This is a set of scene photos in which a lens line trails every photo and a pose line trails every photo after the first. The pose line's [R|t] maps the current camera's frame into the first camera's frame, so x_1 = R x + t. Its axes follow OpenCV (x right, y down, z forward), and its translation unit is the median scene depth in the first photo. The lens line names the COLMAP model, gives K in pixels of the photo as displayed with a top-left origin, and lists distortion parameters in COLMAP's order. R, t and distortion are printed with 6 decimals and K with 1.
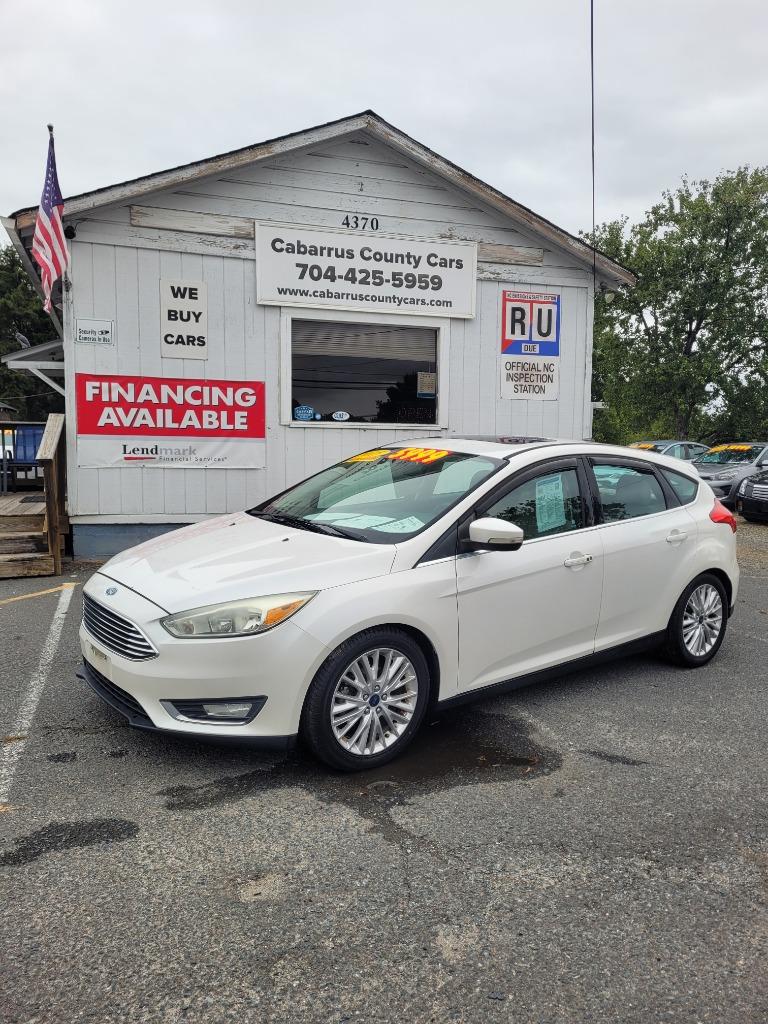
lens RADIAL K [[753.3, 0, 406.1], [0, 753.3, 519.1], [0, 0, 1]] dist [0.048662, -0.035734]
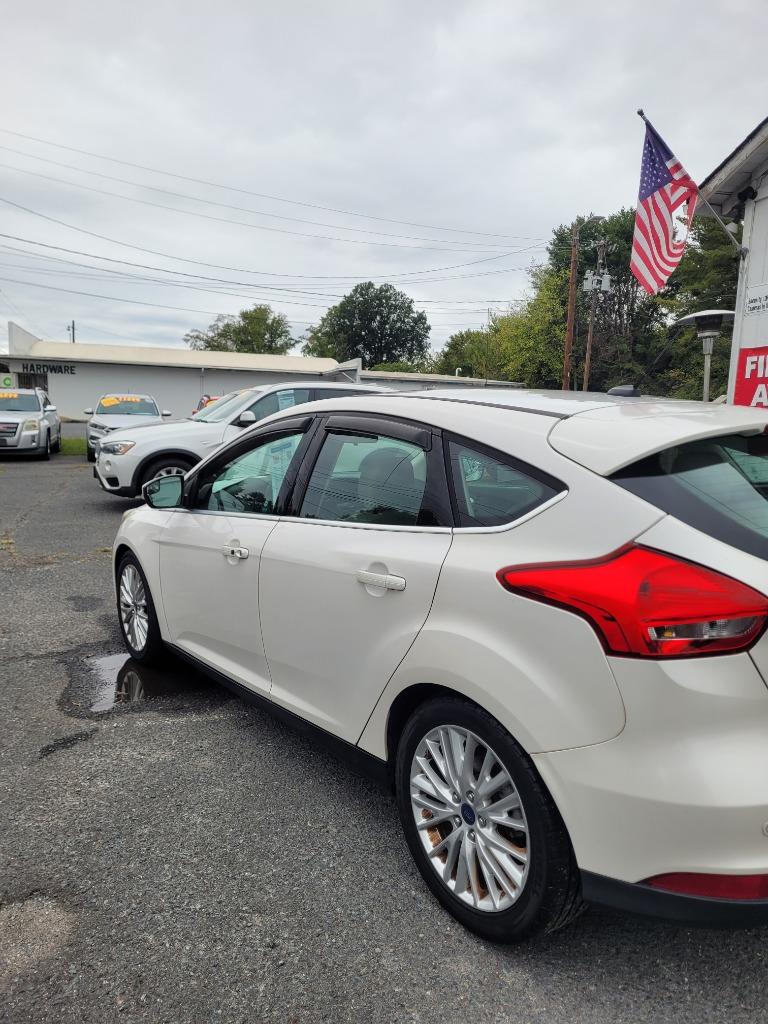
lens RADIAL K [[774.0, 0, 386.4], [0, 774.0, 512.5], [0, 0, 1]] dist [0.048024, -0.031917]
pose [[-0.045955, 0.102178, -0.993704, 0.486252], [-0.124663, 0.986392, 0.107191, -0.042128], [0.991134, 0.128804, -0.032592, 0.579174]]
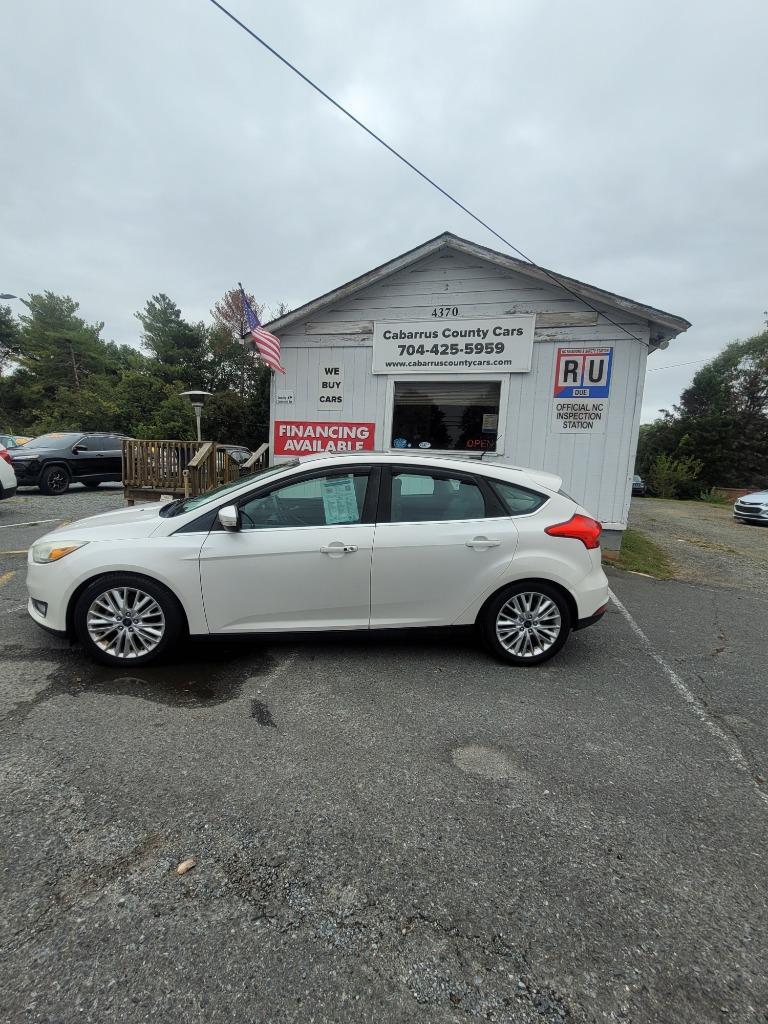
lens RADIAL K [[446.1, 0, 376.0], [0, 446.1, 521.9], [0, 0, 1]] dist [0.008223, 0.000053]
pose [[0.839806, 0.092095, -0.535018, 0.327715], [-0.085498, 0.995644, 0.037180, -0.010748], [0.536112, 0.014519, 0.844022, 0.213036]]
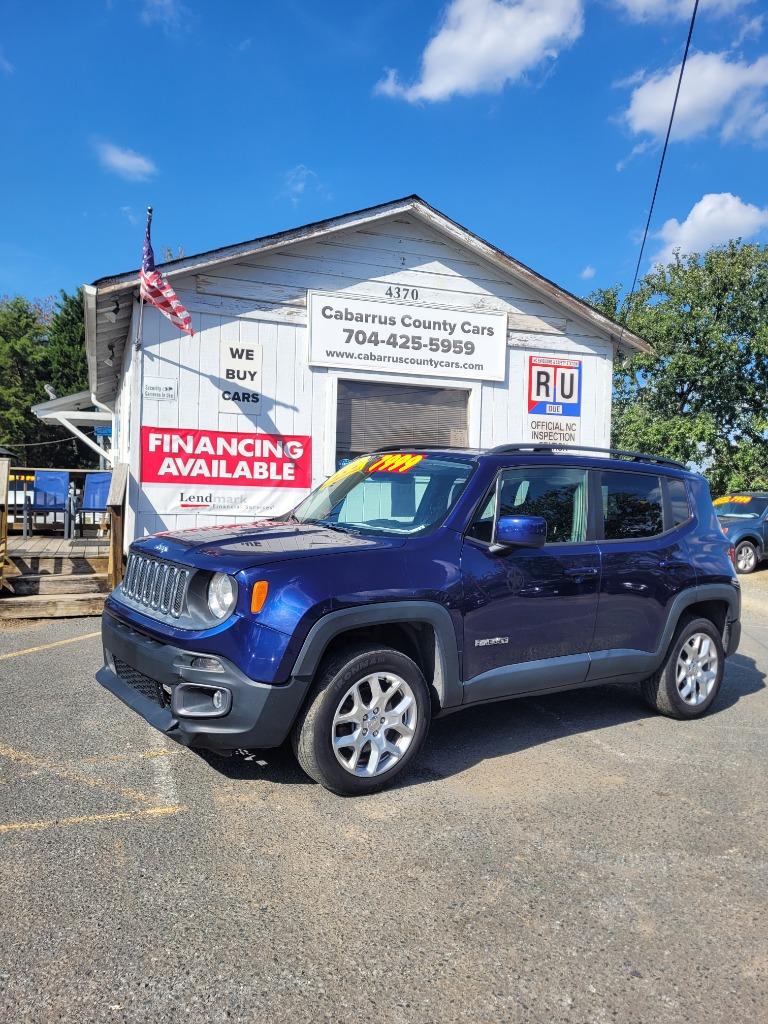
lens RADIAL K [[753.3, 0, 401.0], [0, 753.3, 517.8], [0, 0, 1]] dist [0.048662, -0.035734]
pose [[0.999744, 0.015913, 0.016101, -0.074572], [-0.014750, 0.997442, -0.069946, 0.006636], [-0.017172, 0.069691, 0.997421, -0.059927]]
